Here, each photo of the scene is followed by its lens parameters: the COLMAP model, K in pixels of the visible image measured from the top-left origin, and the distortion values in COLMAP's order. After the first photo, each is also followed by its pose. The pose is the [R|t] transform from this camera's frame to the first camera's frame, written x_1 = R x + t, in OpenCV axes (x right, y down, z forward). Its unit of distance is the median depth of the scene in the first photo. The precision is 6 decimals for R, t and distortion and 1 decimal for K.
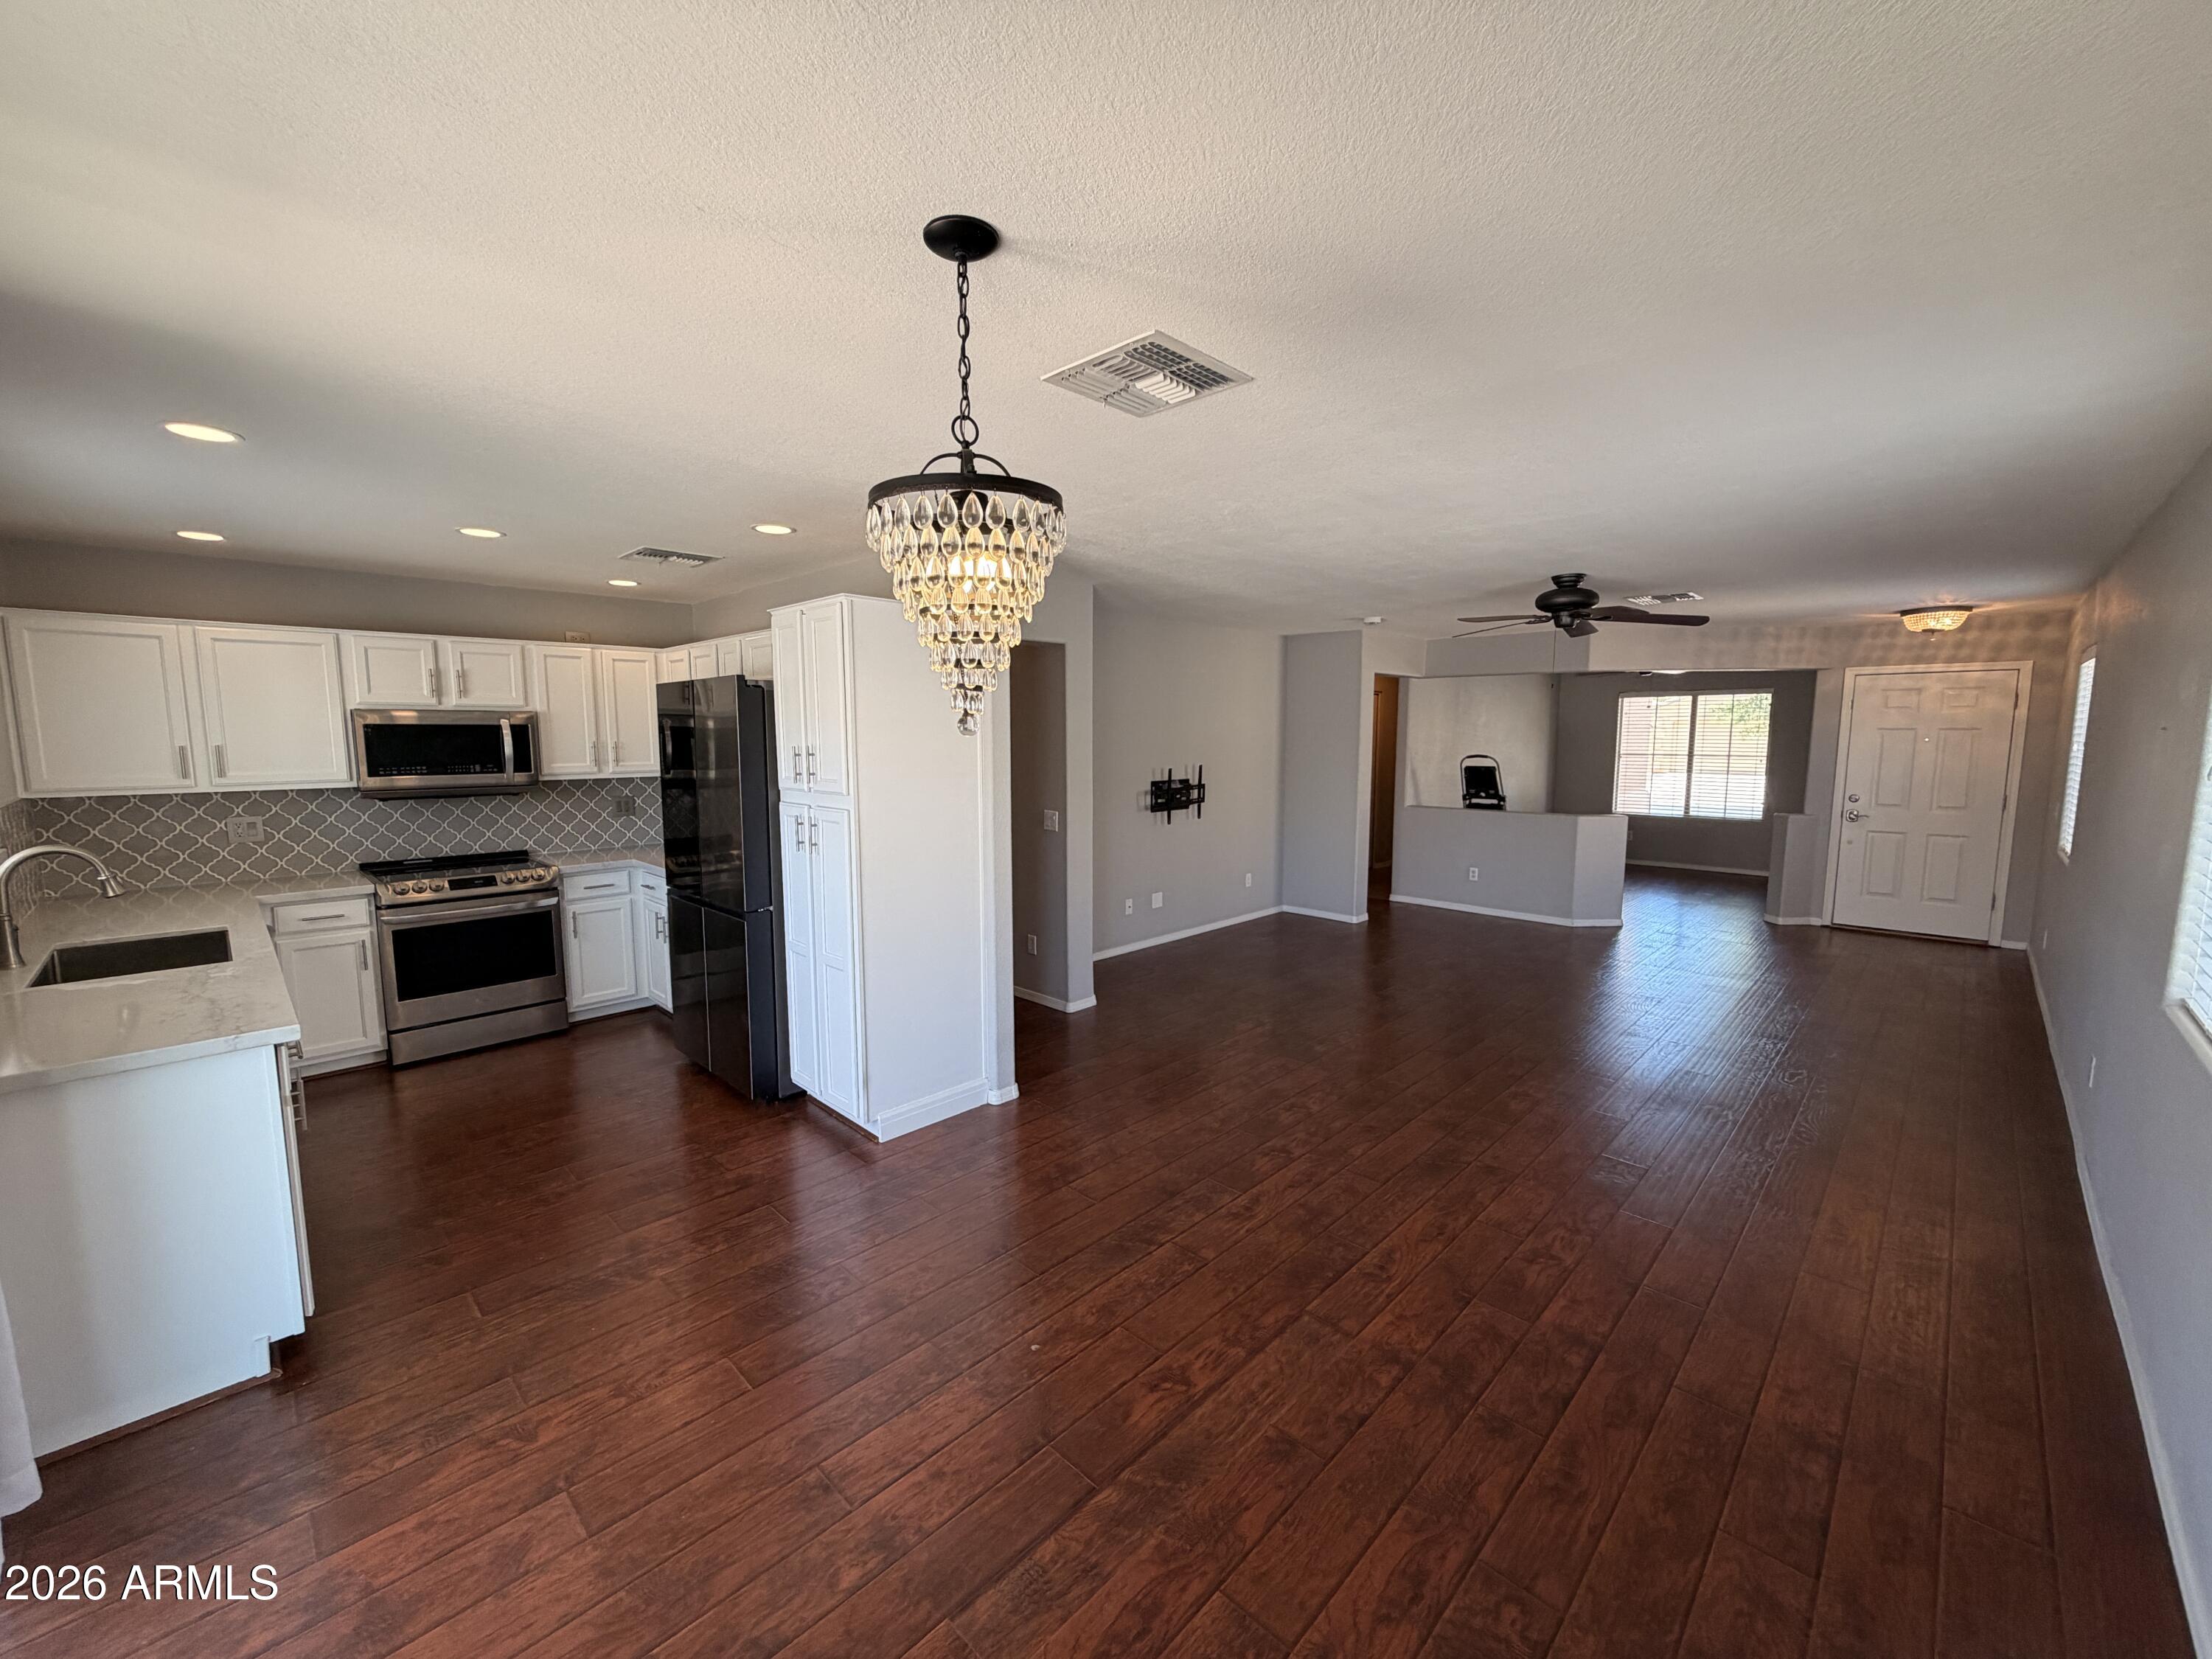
lens RADIAL K [[879.0, 0, 1102.9], [0, 879.0, 830.1], [0, 0, 1]] dist [0.000806, -0.000159]
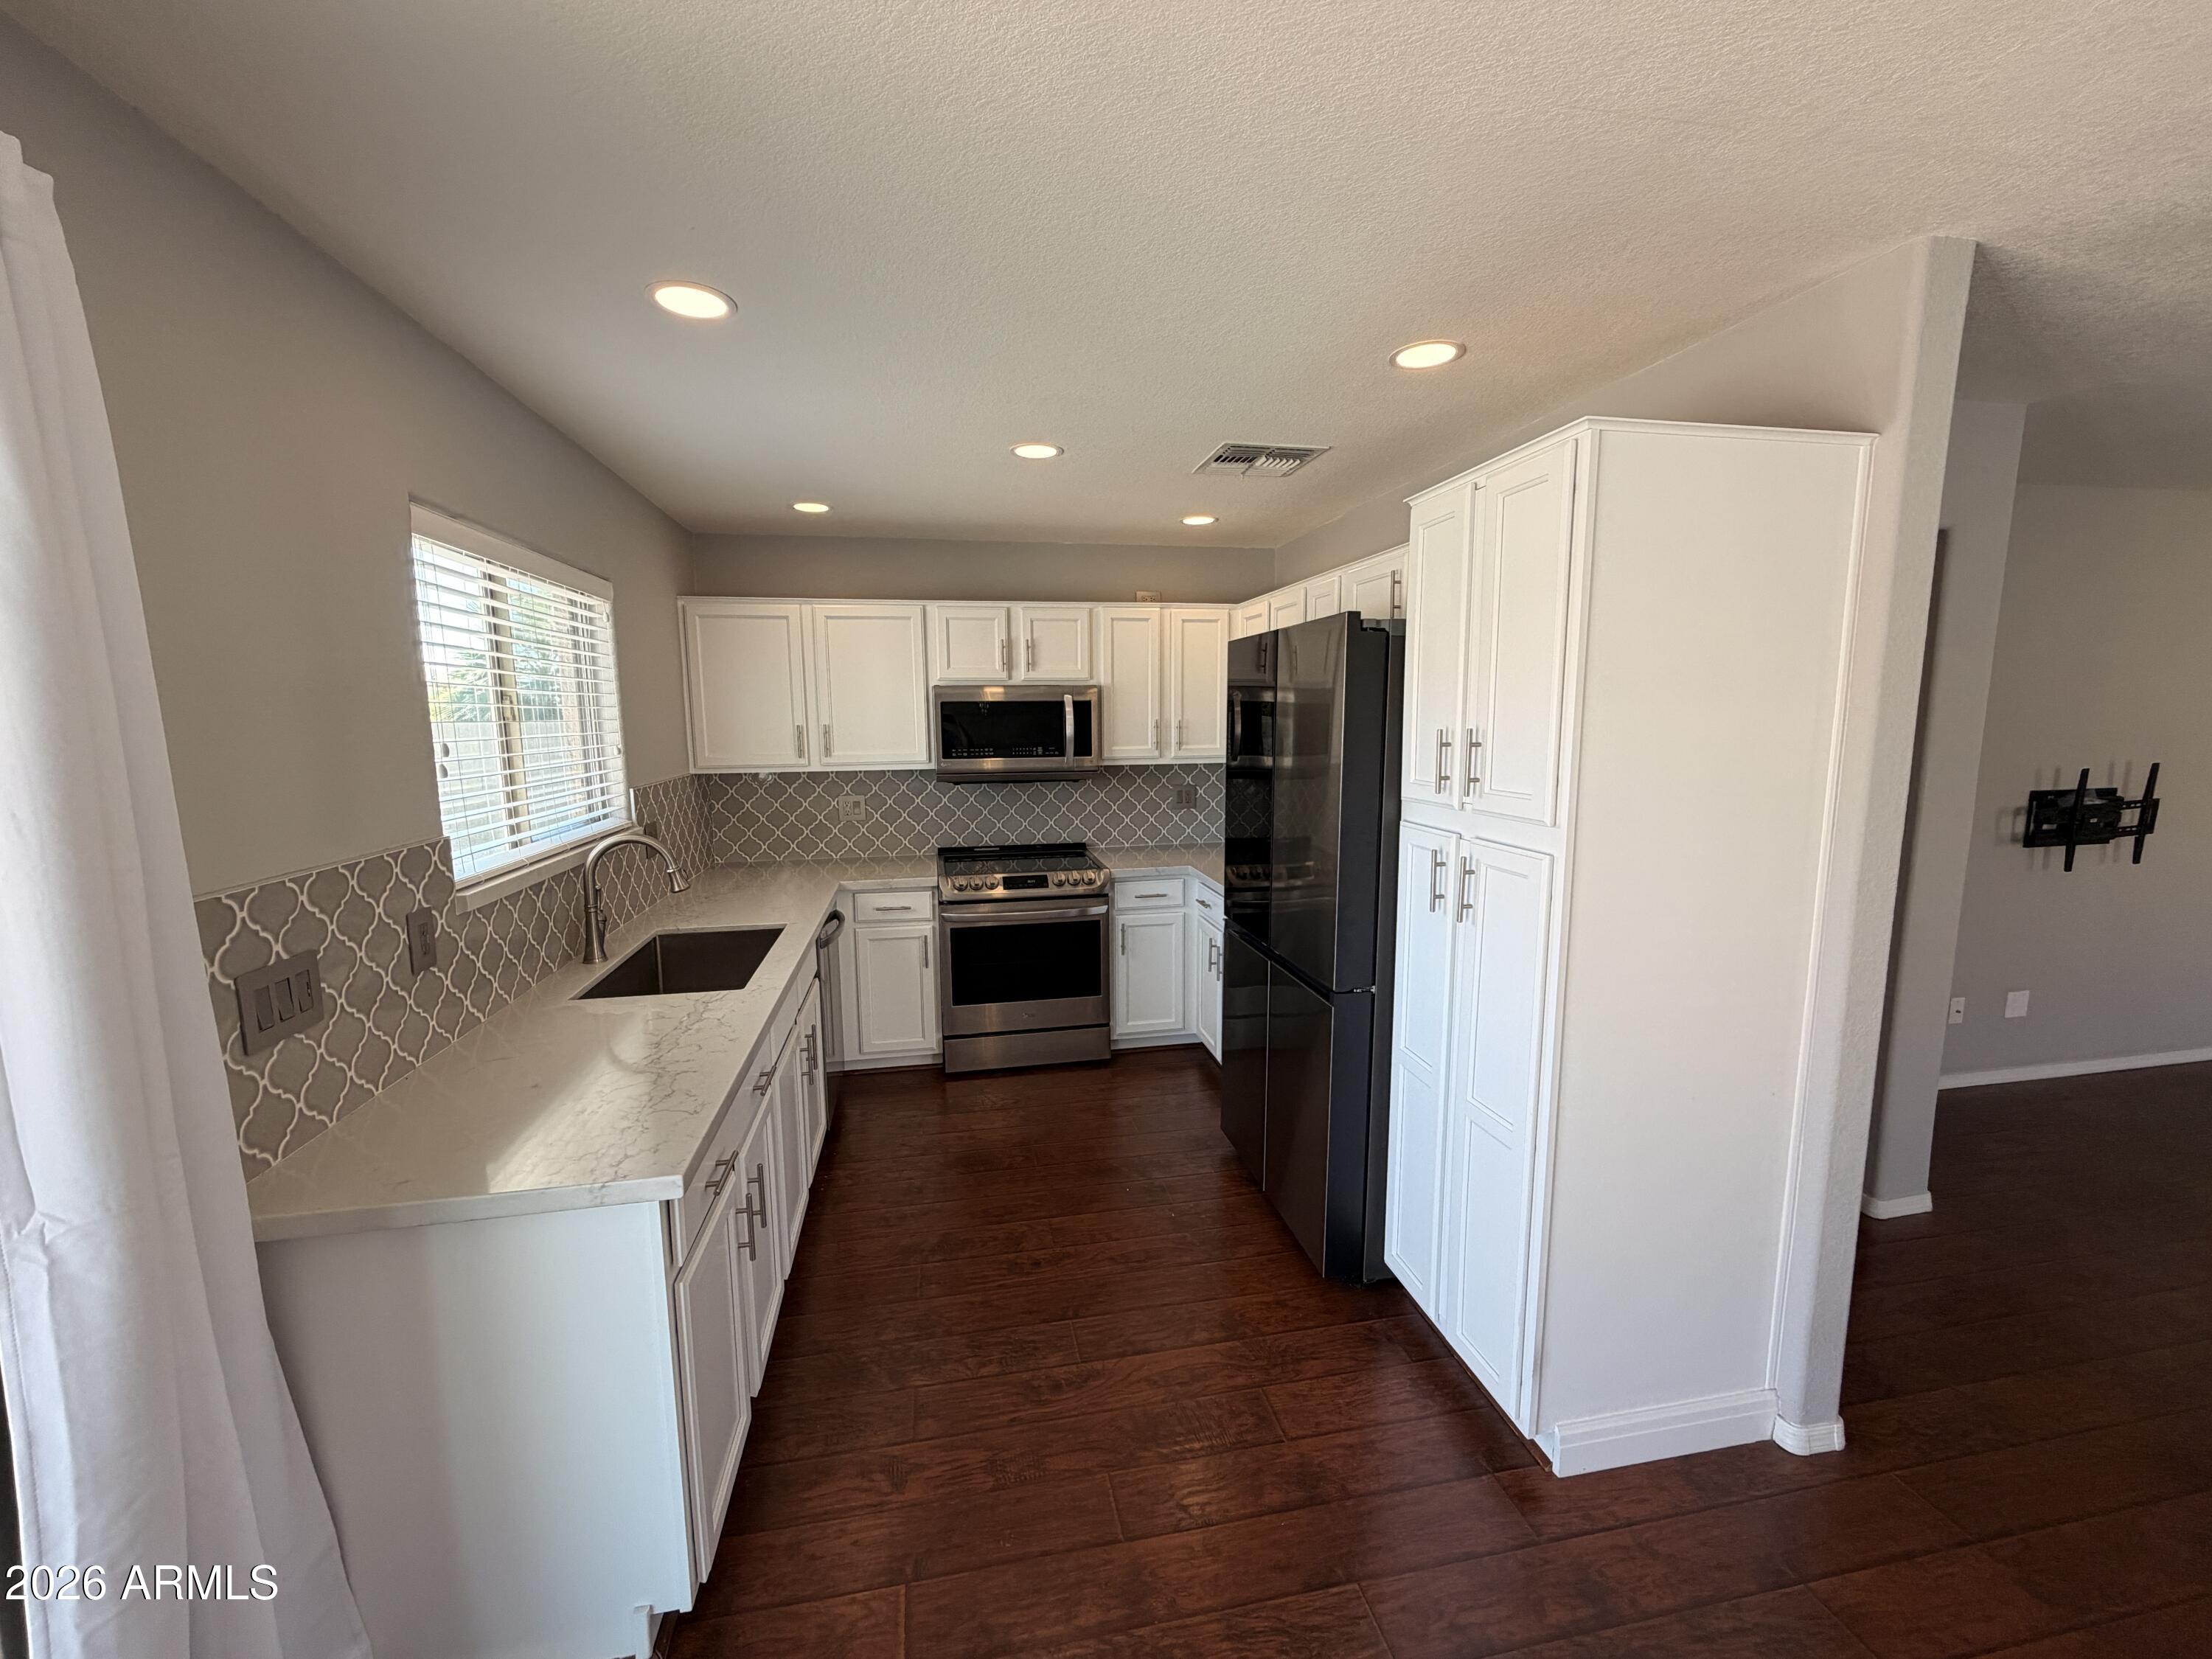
lens RADIAL K [[879.0, 0, 1102.9], [0, 879.0, 830.1], [0, 0, 1]] dist [0.000806, -0.000159]
pose [[0.822237, 0.069440, -0.564893, -0.154300], [-0.055026, 0.997579, 0.042535, -0.031703], [0.566479, -0.003890, 0.824067, 0.306710]]
